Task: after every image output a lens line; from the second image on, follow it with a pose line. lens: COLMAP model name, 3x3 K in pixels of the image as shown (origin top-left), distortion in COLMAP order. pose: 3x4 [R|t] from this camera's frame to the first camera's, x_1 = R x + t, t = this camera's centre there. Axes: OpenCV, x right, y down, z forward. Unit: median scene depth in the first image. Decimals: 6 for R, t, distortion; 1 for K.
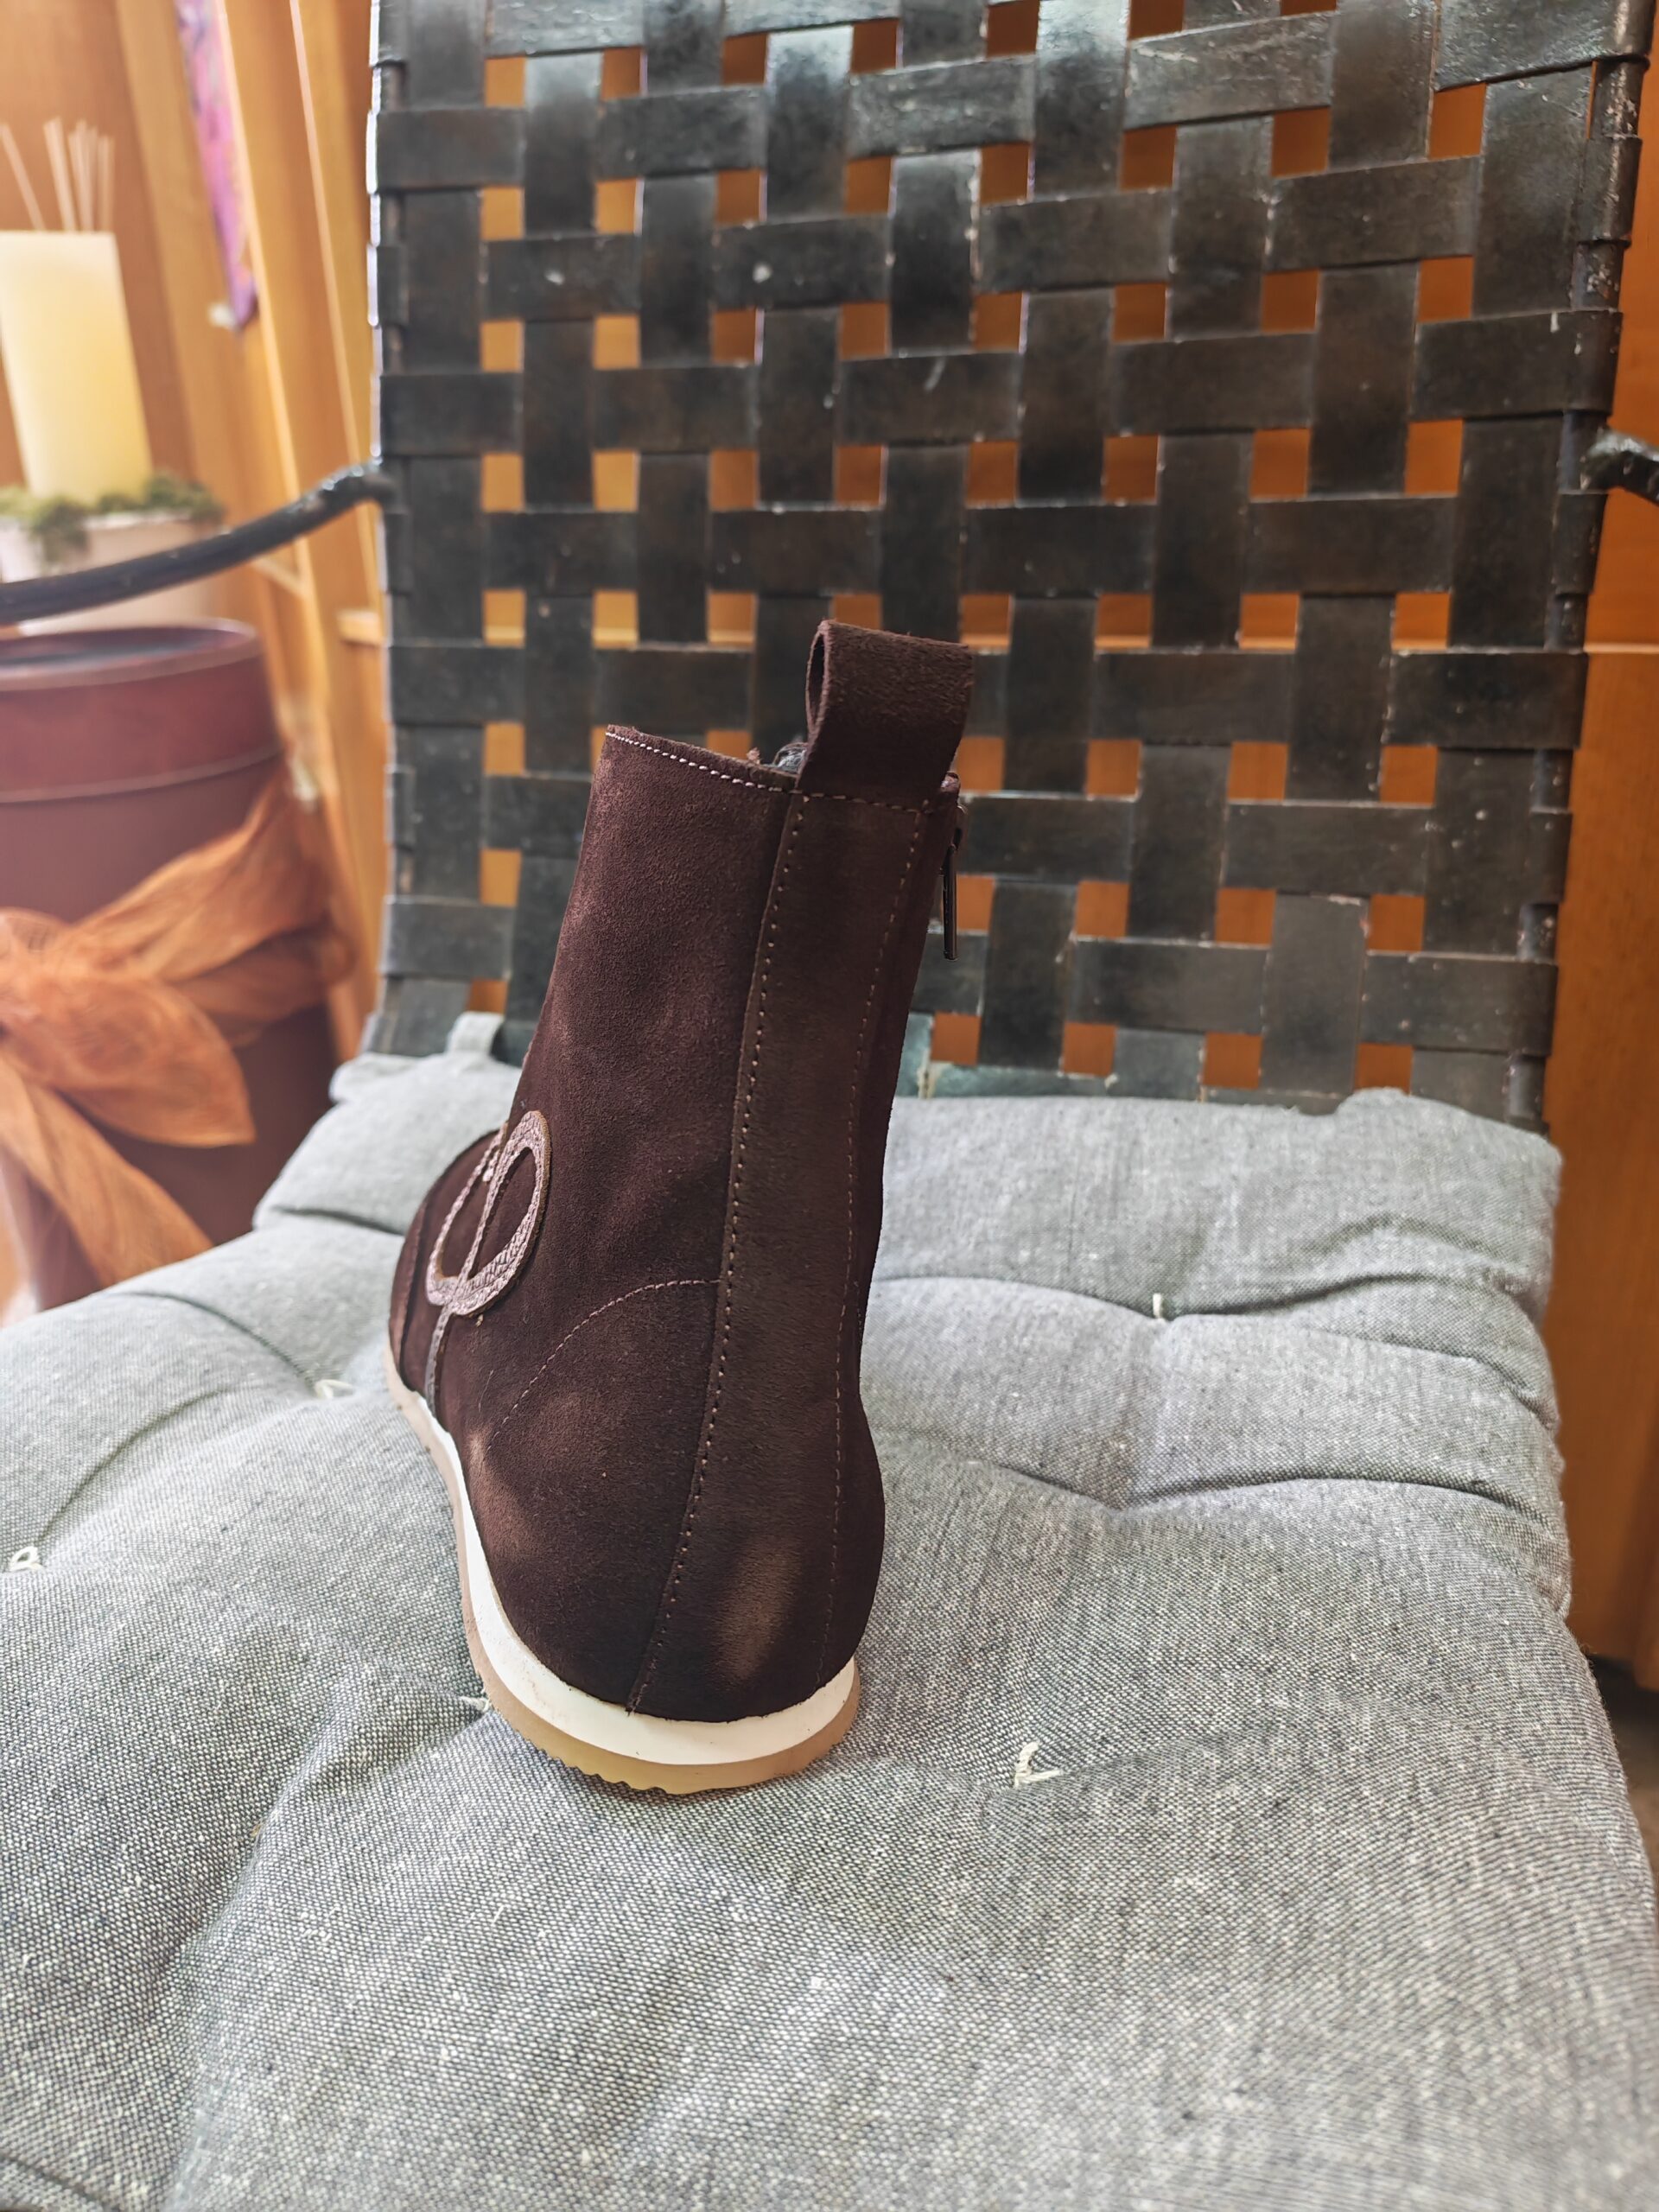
lens RADIAL K [[1658.9, 0, 797.9], [0, 1658.9, 1075.3], [0, 0, 1]] dist [0.003277, -0.031002]
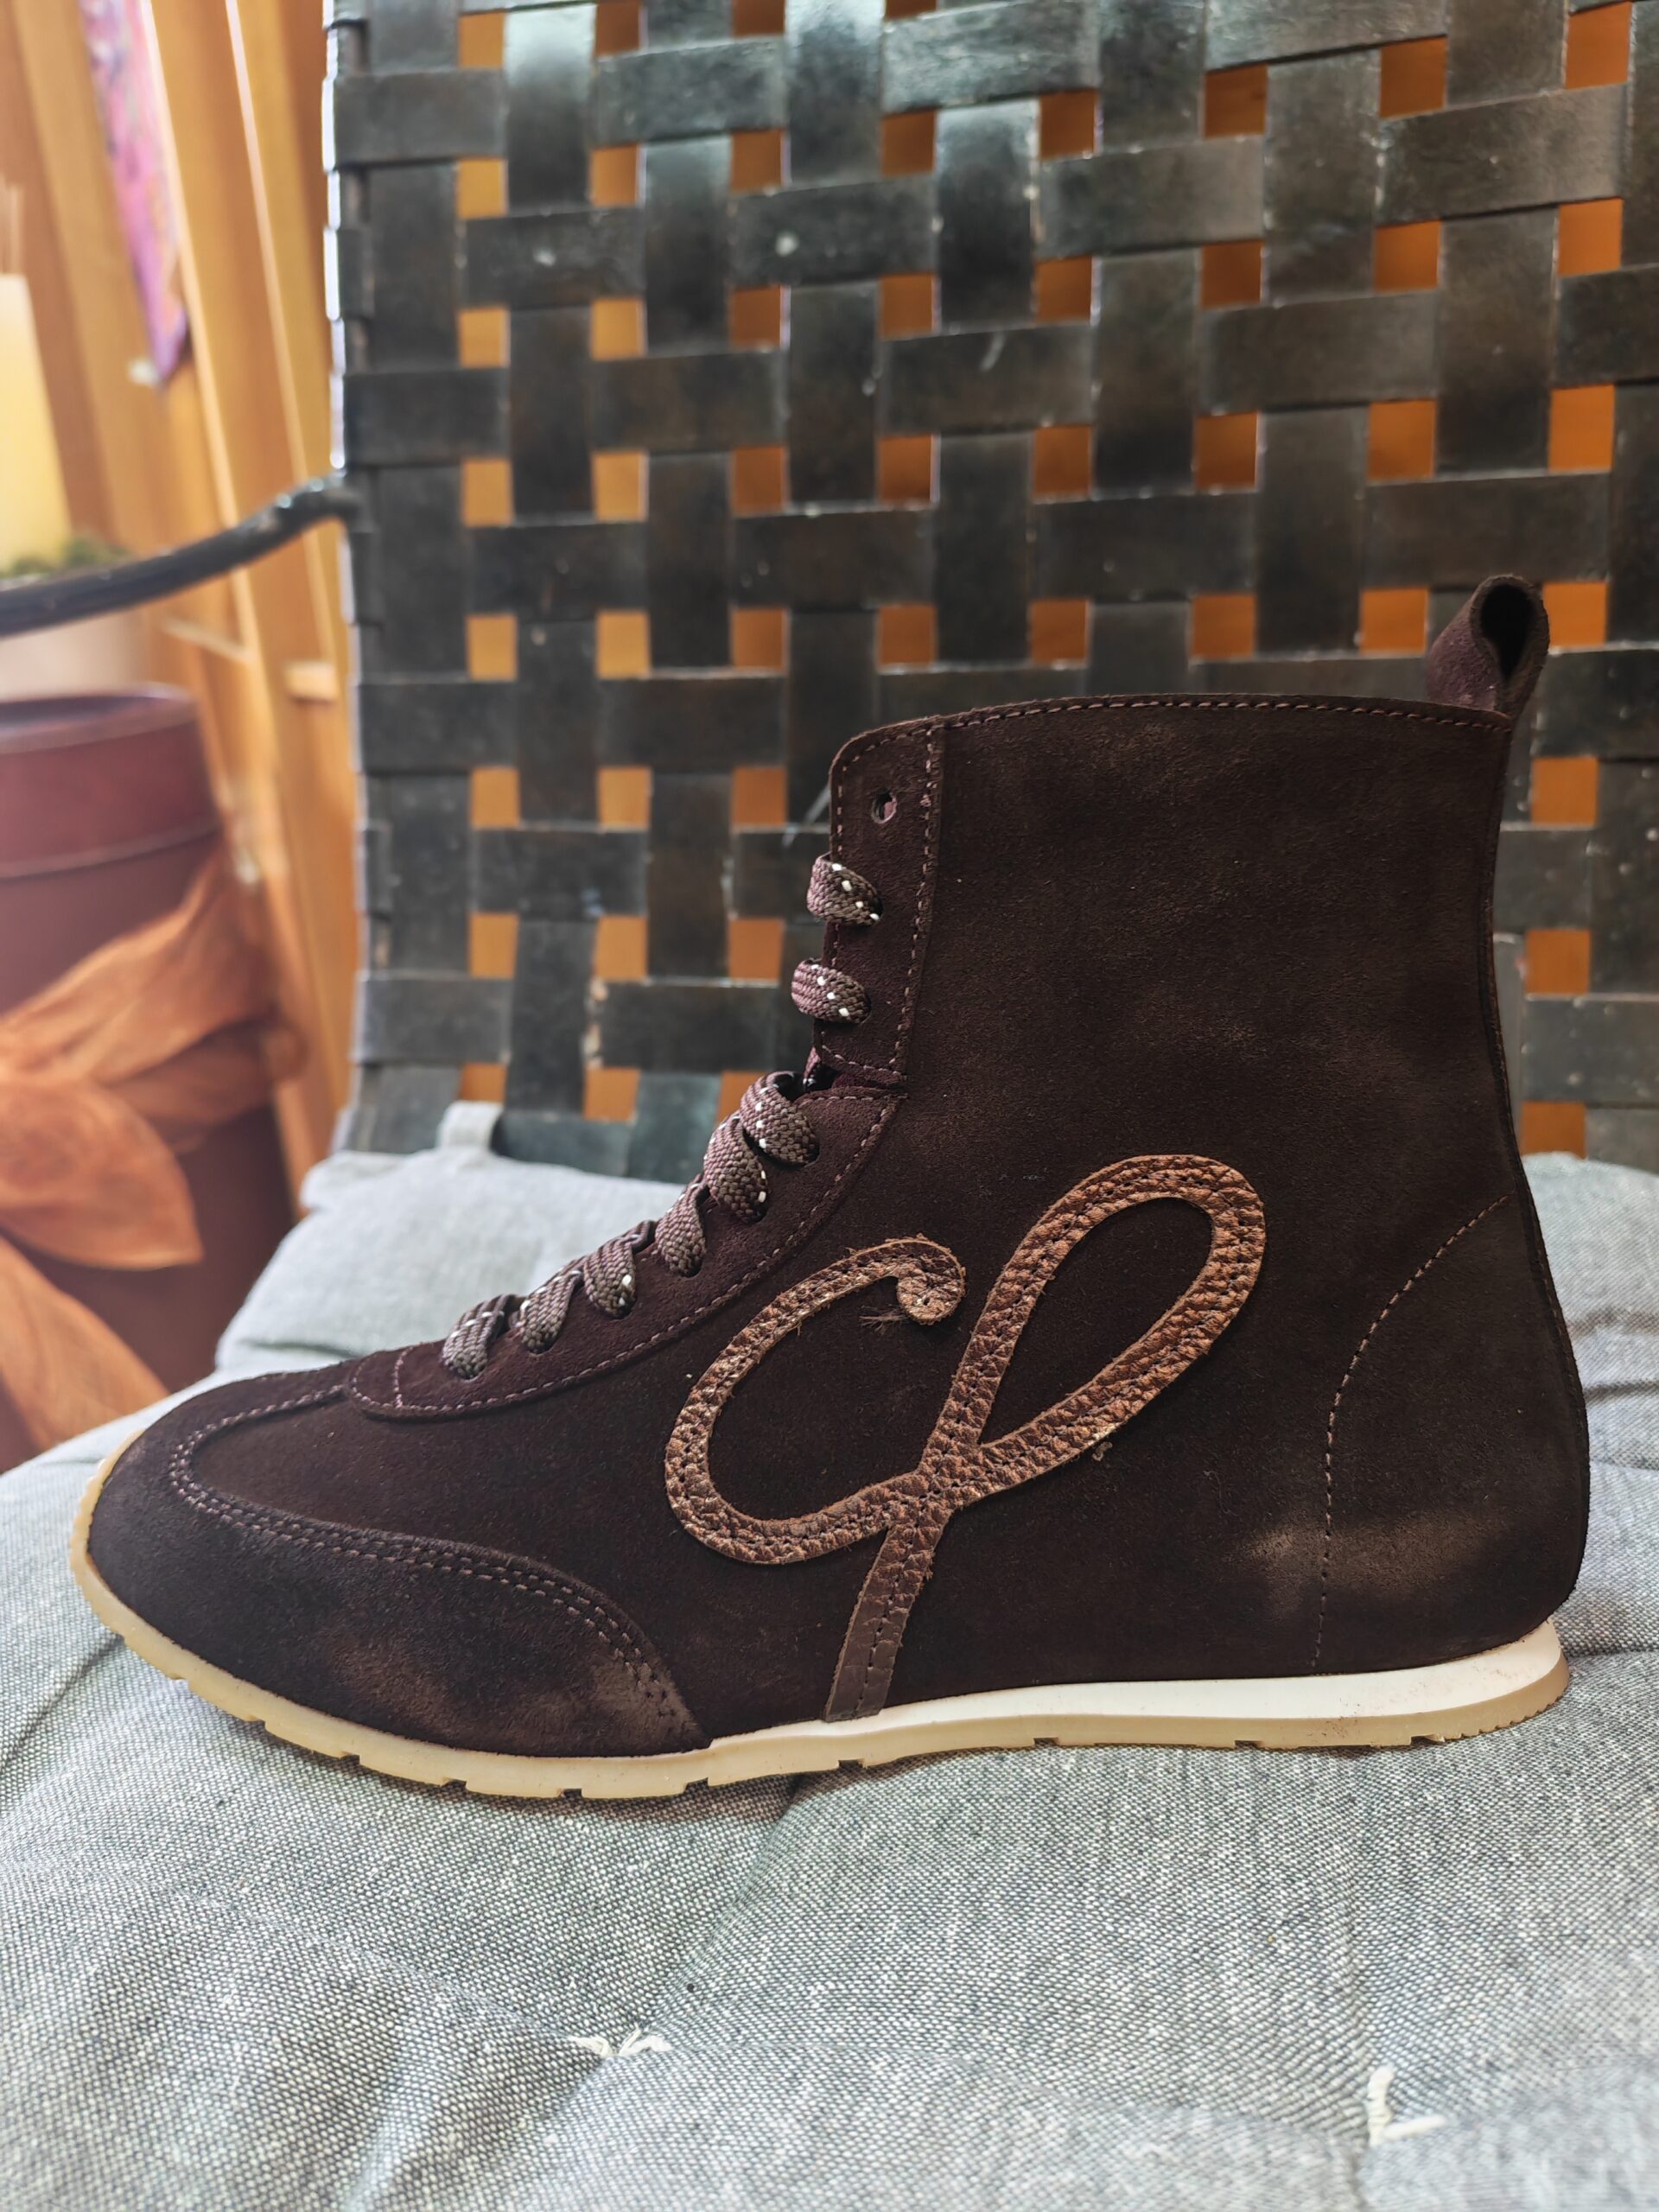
lens RADIAL K [[1658.9, 0, 797.3], [0, 1658.9, 1094.2], [0, 0, 1]] dist [0.003277, -0.031002]
pose [[0.998526, -0.031904, 0.043913, -0.070733], [0.033802, 0.998495, -0.043176, 0.000853], [-0.042469, 0.044597, 0.998102, 0.152112]]
